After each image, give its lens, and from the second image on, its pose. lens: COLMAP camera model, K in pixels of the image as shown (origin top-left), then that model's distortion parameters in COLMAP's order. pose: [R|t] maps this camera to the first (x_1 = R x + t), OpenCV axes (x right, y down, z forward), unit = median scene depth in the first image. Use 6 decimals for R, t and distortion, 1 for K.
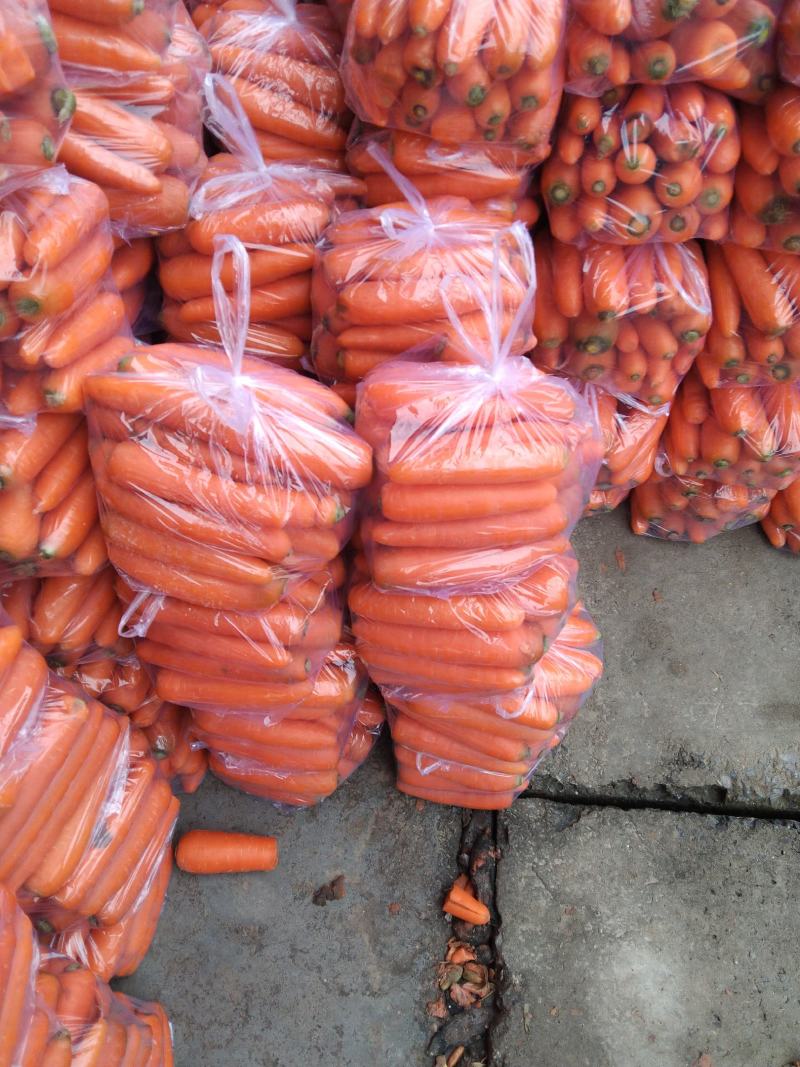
lens RADIAL K [[904.4, 0, 399.2], [0, 904.4, 533.5], [0, 0, 1]] dist [0.014179, -0.024837]
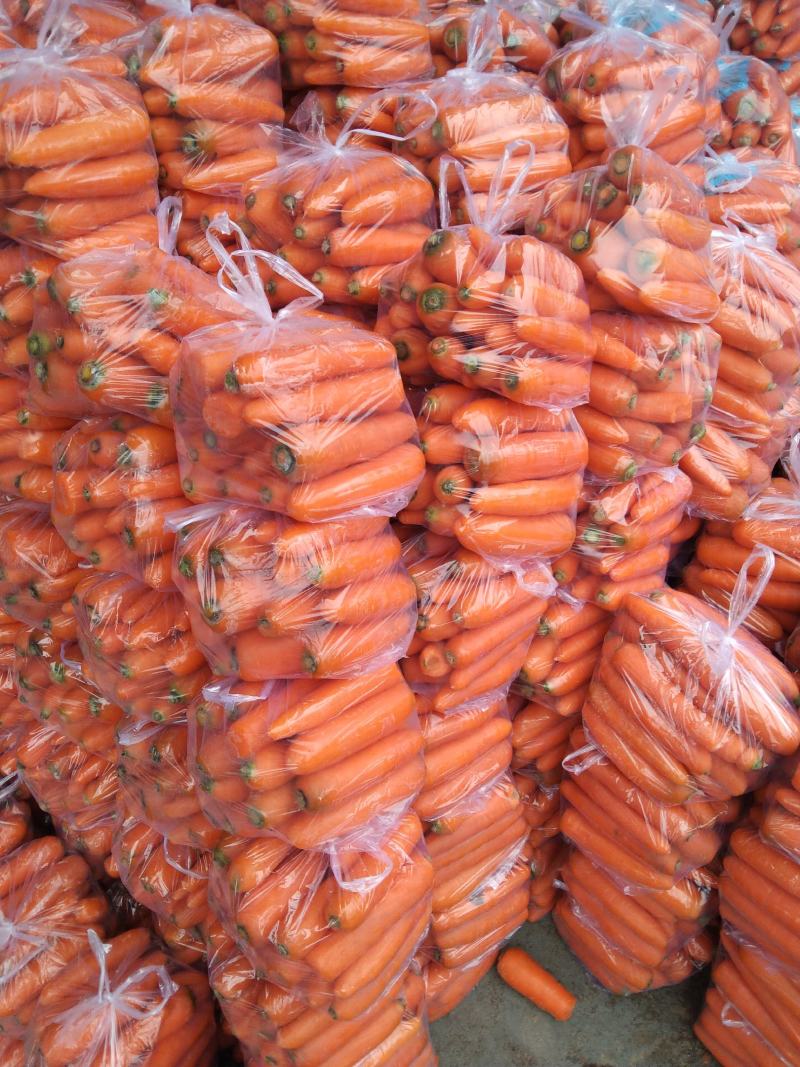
lens RADIAL K [[904.4, 0, 398.6], [0, 904.4, 527.9], [0, 0, 1]] dist [0.014179, -0.024837]
pose [[0.799087, 0.371131, -0.472993, 0.010105], [-0.472636, 0.874024, -0.112686, 0.068718], [0.371586, 0.313599, 0.873830, -0.409439]]
